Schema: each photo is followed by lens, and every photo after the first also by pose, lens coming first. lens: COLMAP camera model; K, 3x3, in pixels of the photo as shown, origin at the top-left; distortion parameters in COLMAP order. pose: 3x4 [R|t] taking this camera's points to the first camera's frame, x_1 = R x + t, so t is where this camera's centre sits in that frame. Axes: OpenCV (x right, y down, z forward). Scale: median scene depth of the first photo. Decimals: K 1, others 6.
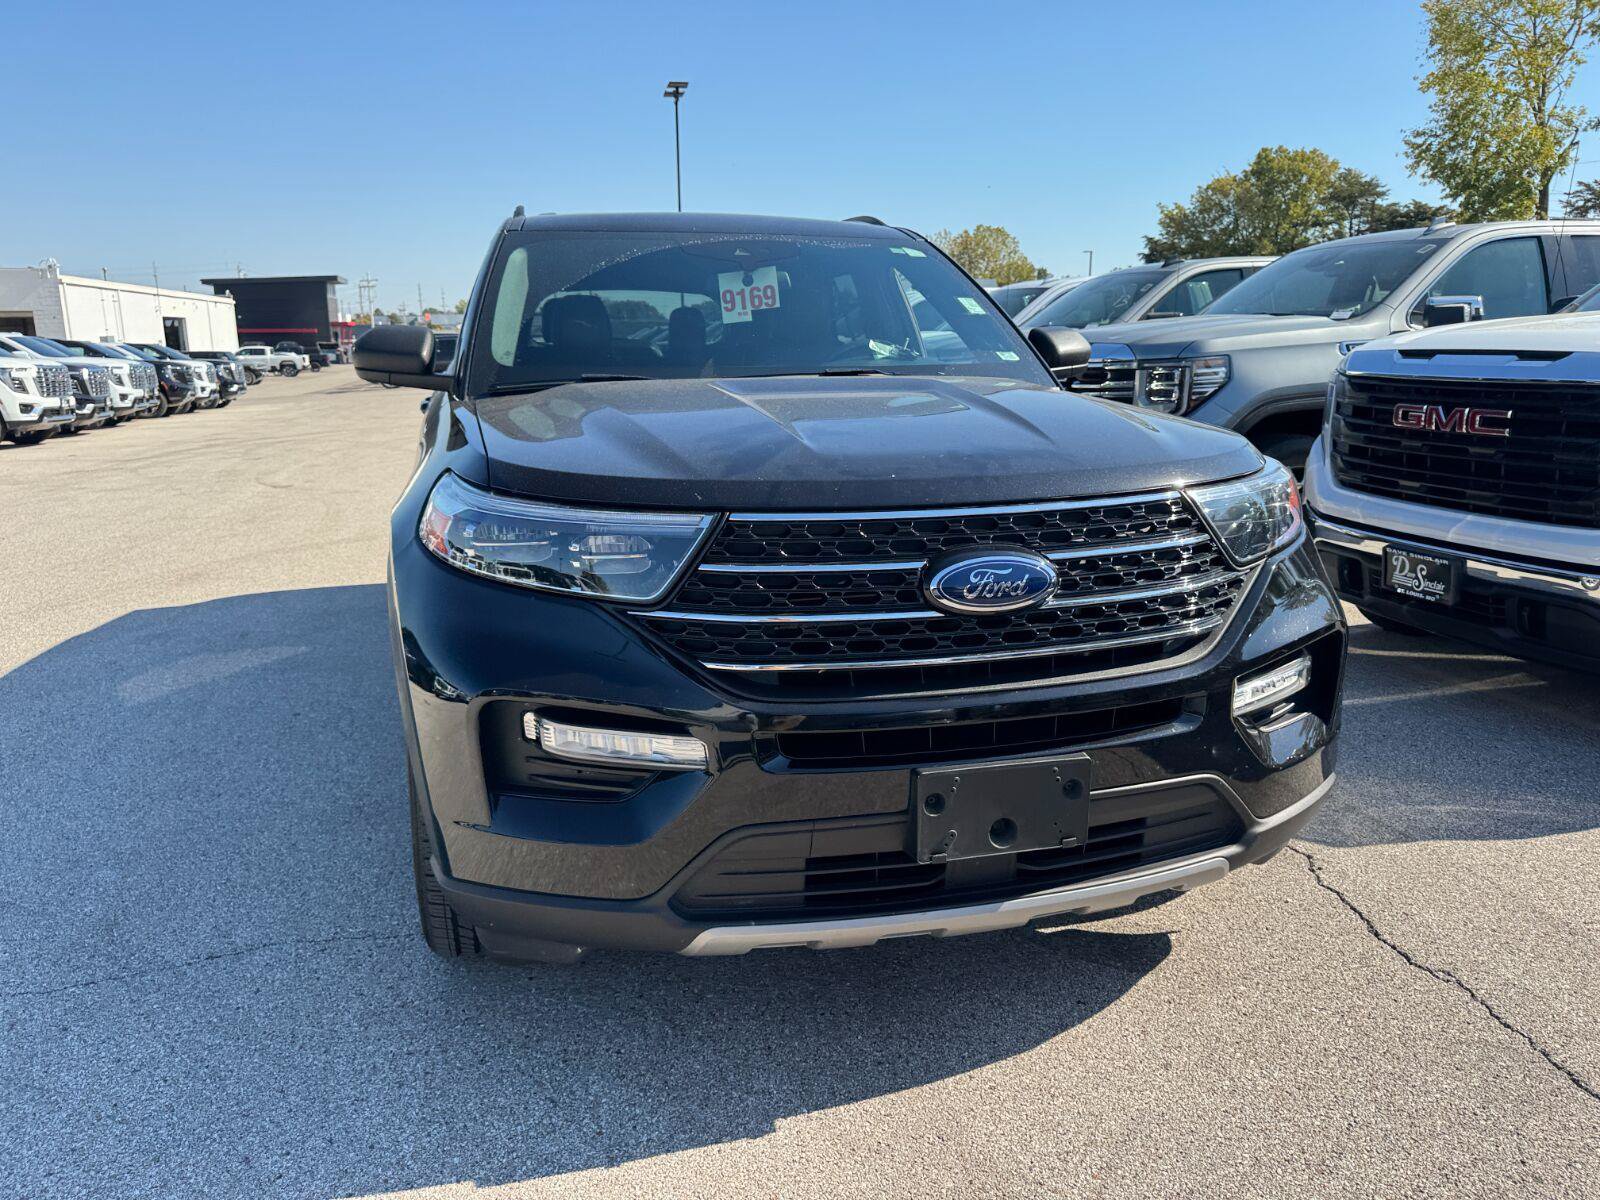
lens RADIAL K [[1121.9, 0, 806.2], [0, 1121.9, 604.7], [0, 0, 1]] dist [0.045592, -0.053779]
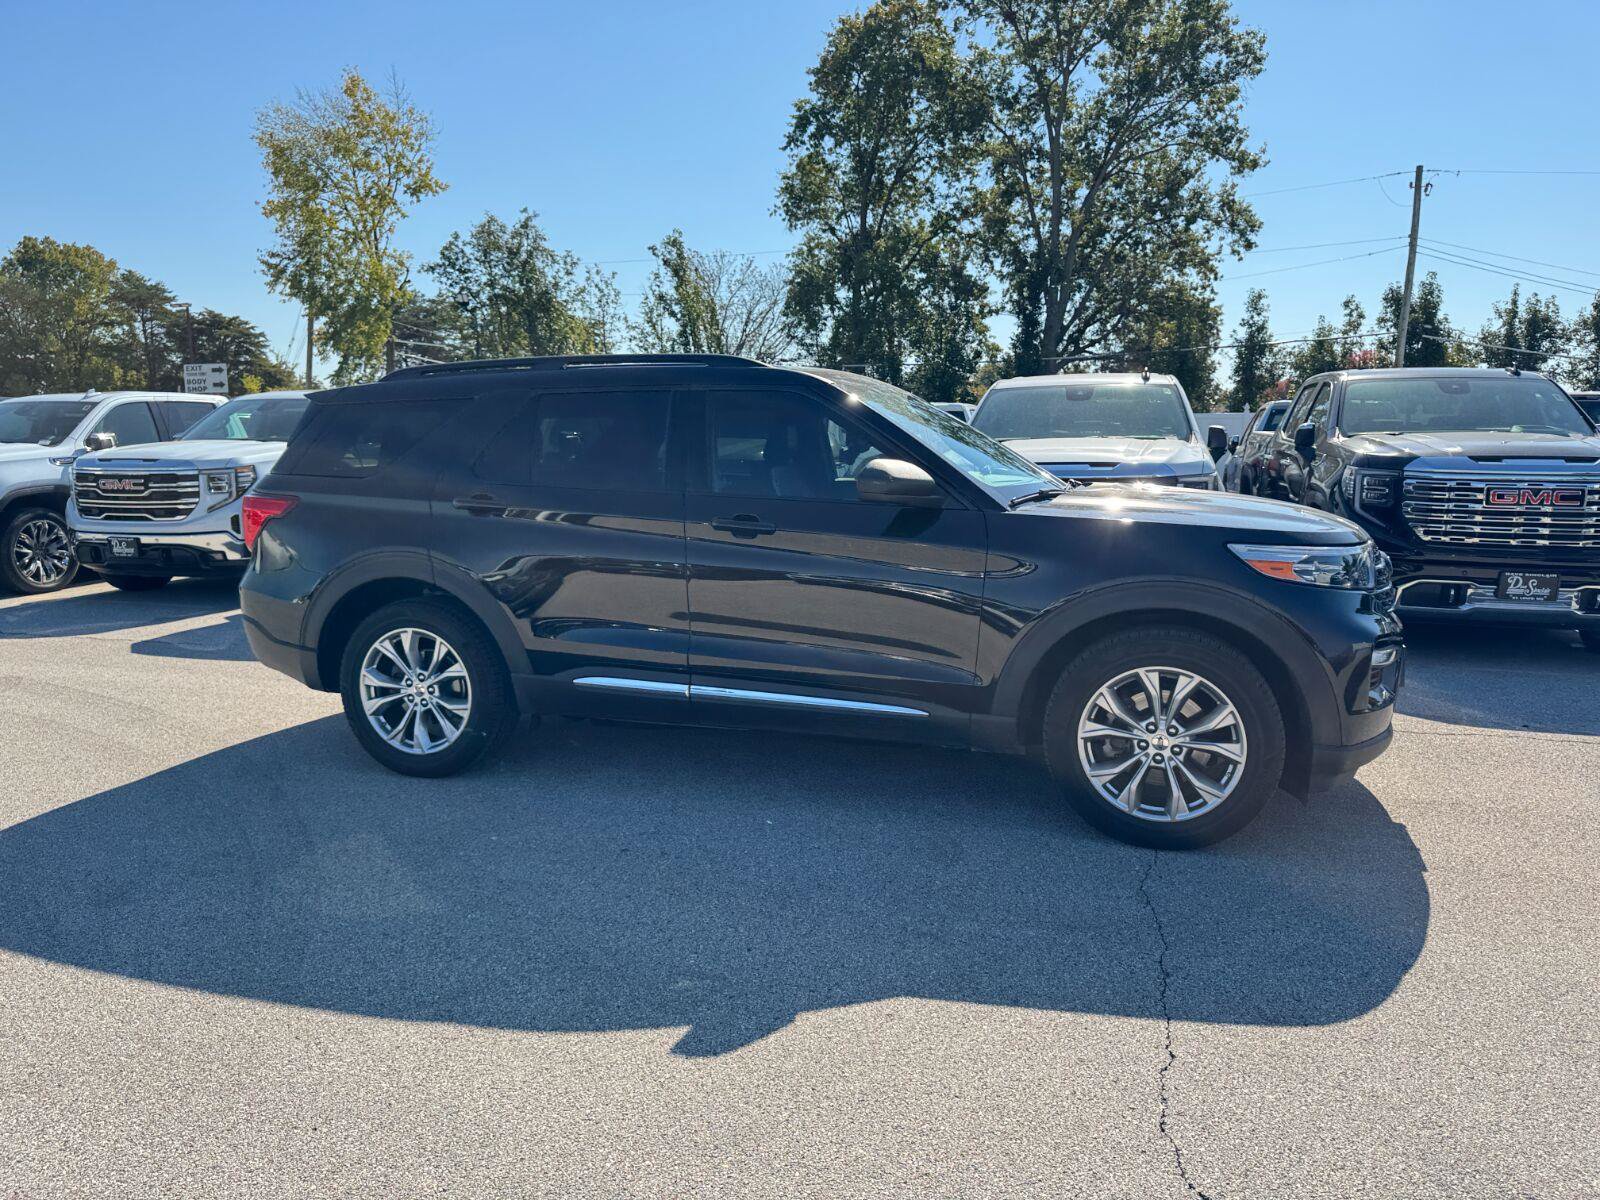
lens RADIAL K [[1121.9, 0, 802.2], [0, 1121.9, 604.0], [0, 0, 1]] dist [0.045592, -0.053779]
pose [[0.561423, -0.121652, 0.818538, -1.747380], [0.192182, 0.981259, 0.014021, -0.146919], [-0.804904, 0.149436, 0.574281, 0.451235]]
